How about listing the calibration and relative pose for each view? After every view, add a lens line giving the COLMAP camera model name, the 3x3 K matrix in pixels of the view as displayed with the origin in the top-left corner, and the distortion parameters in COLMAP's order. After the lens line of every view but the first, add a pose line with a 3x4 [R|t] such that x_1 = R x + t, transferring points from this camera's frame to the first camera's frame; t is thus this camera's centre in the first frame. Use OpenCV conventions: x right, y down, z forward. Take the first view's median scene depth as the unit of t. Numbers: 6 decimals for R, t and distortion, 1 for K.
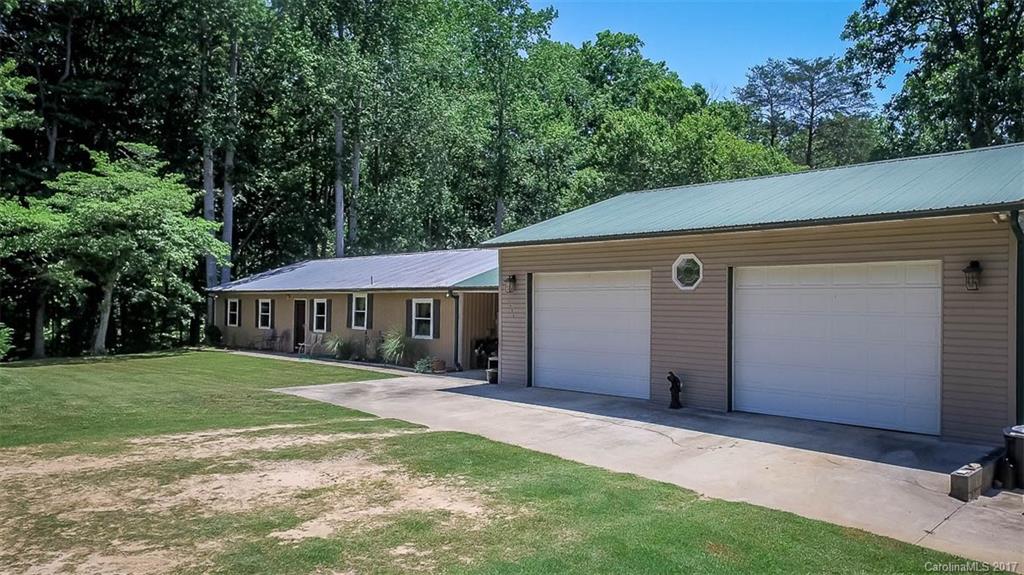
lens RADIAL K [[630.5, 0, 512.0], [0, 630.5, 287.5], [0, 0, 1]] dist [0.006589, 0.001308]
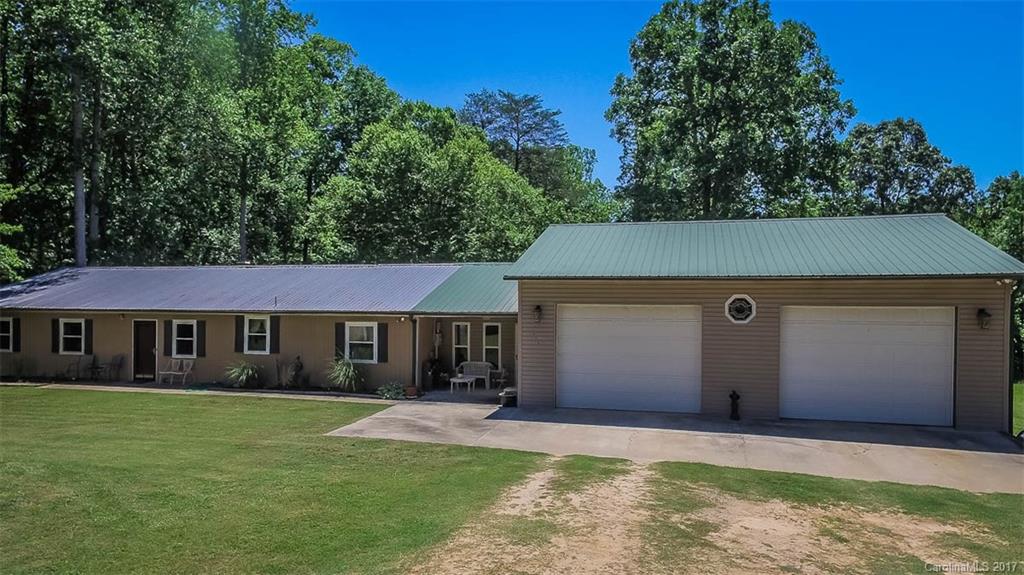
lens RADIAL K [[597.2, 0, 512.0], [0, 597.2, 287.5], [0, 0, 1]] dist [0.005227, 0.003368]
pose [[0.914730, -0.001023, 0.404065, -0.607529], [0.003158, 0.999984, -0.004617, -0.062321], [-0.404054, 0.005499, 0.914719, 0.100222]]
